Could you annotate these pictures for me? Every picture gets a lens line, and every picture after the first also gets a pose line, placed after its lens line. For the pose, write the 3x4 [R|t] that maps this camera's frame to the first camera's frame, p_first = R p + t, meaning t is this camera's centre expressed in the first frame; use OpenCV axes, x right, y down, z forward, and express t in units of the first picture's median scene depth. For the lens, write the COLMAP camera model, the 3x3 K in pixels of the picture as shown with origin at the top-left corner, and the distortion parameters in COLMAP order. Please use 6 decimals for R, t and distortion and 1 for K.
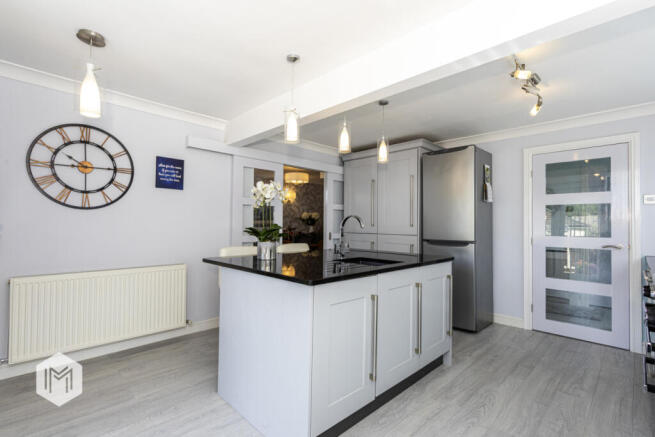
lens RADIAL K [[308.2, 0, 327.7], [0, 308.2, 219.2], [0, 0, 1]] dist [0.004477, 0.000478]
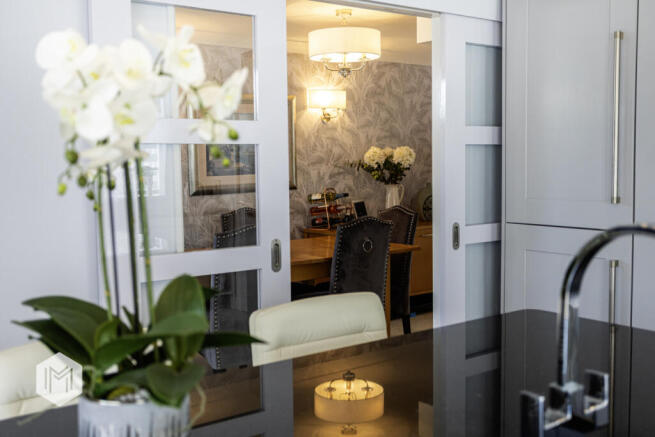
lens RADIAL K [[749.6, 0, 329.0], [0, 749.6, 221.2], [0, 0, 1]] dist [0.126810, 0.000000]
pose [[0.990311, -0.016679, -0.137859, -0.007679], [0.028960, 0.995738, 0.087566, -0.015302], [0.135811, -0.090710, 0.986573, 0.151081]]
